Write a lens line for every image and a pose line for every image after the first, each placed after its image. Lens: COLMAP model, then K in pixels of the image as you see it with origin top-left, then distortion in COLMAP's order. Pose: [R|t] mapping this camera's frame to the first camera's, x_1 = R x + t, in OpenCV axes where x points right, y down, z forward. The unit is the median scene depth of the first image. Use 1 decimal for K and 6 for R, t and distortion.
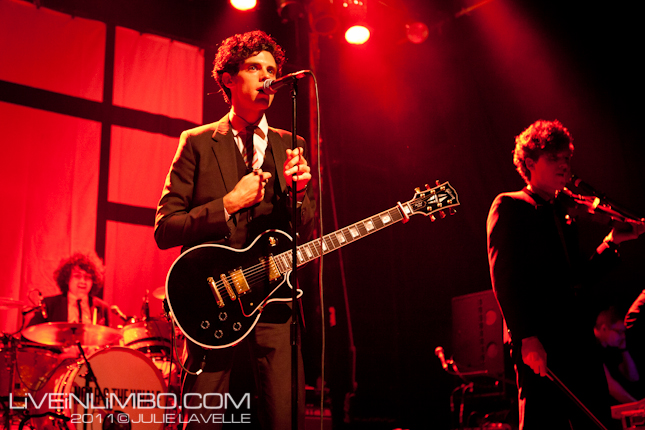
lens RADIAL K [[960.7, 0, 322.5], [0, 960.7, 215.0], [0, 0, 1]] dist [0.257576, -0.026257]
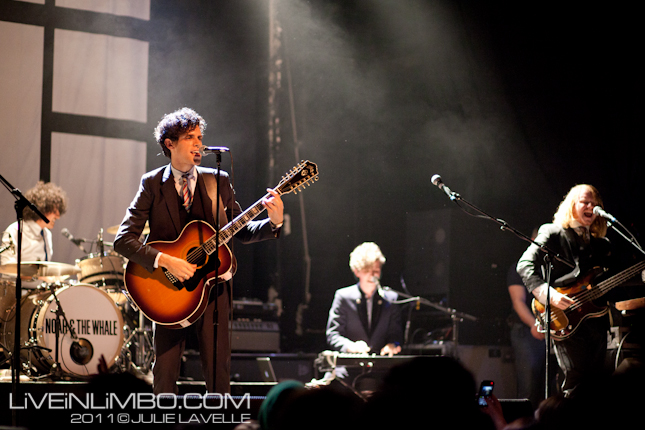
lens RADIAL K [[1540.4, 0, 322.5], [0, 1540.4, 215.0], [0, 0, 1]] dist [0.004526, 0.005496]
pose [[0.999871, 0.015789, -0.003066, 0.074307], [-0.015039, 0.985357, 0.169838, -0.237043], [0.005702, -0.169770, 0.985467, -0.711512]]
